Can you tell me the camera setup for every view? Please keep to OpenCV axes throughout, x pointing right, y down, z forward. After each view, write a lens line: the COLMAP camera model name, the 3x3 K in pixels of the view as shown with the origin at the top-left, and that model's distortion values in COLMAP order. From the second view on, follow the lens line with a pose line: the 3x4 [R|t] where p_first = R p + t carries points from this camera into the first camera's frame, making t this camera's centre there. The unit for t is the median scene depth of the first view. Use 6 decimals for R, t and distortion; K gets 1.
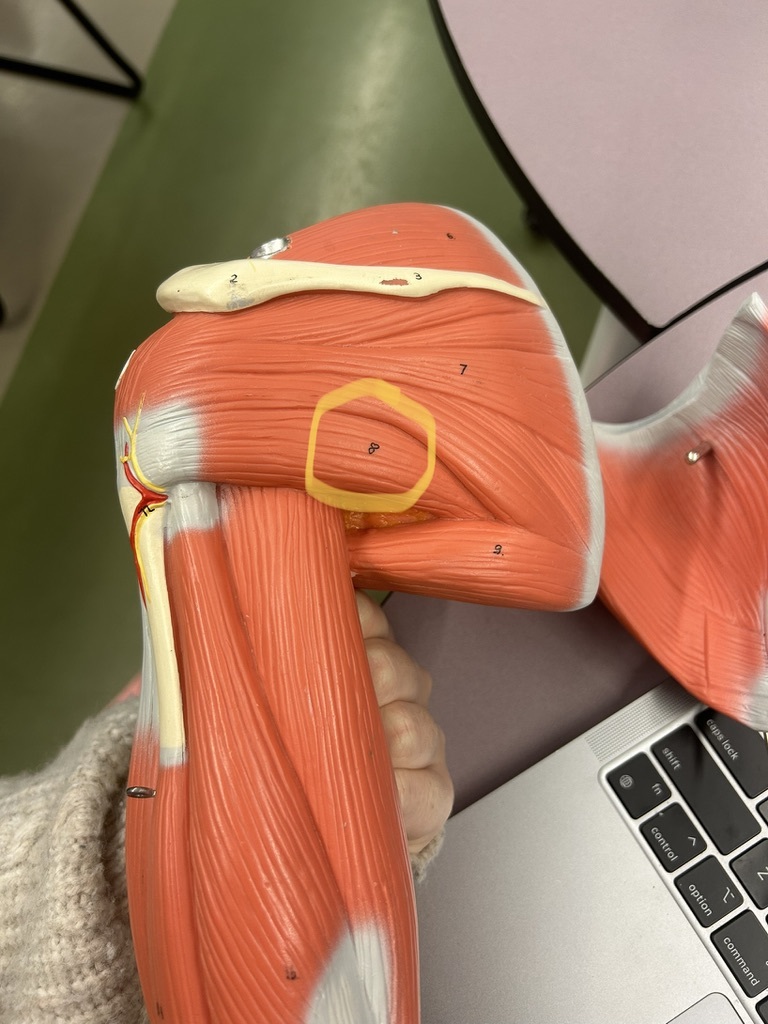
lens RADIAL K [[773.8, 0, 383.7], [0, 773.8, 513.9], [0, 0, 1]] dist [0.055732, -0.105353]
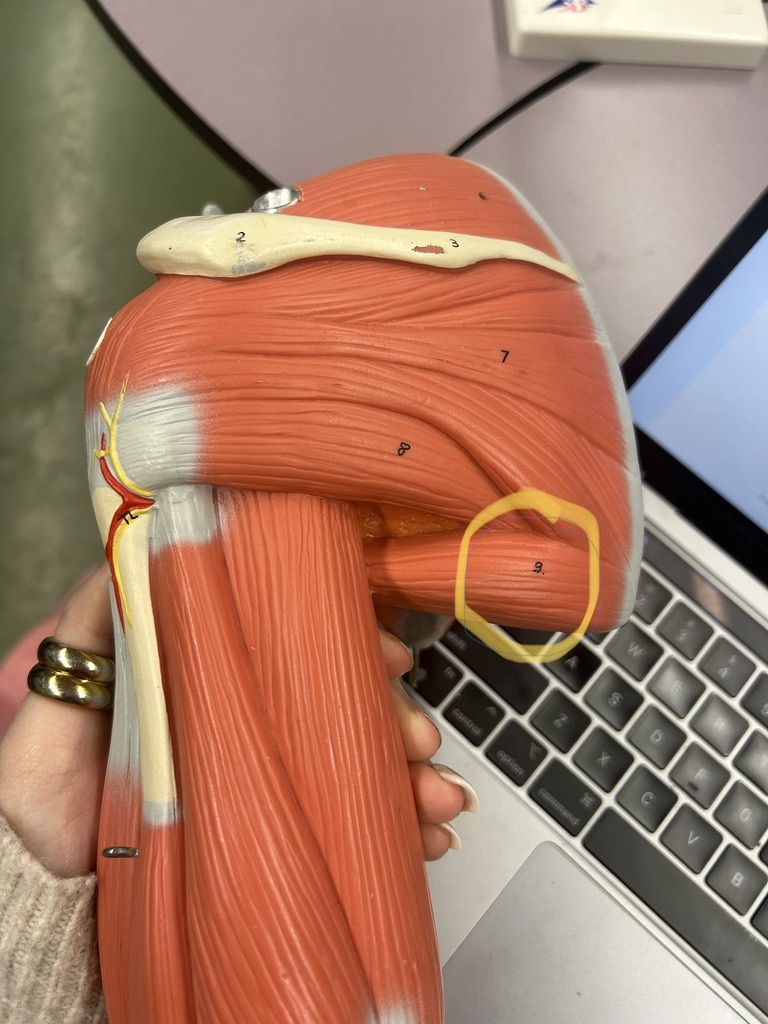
lens RADIAL K [[787.1, 0, 382.2], [0, 787.1, 514.3], [0, 0, 1]] dist [0.007809, -0.011140]
pose [[0.996012, 0.019971, 0.086961, -0.110091], [-0.024680, 0.998267, 0.053414, -0.059026], [-0.085743, -0.055348, 0.994779, 0.147411]]
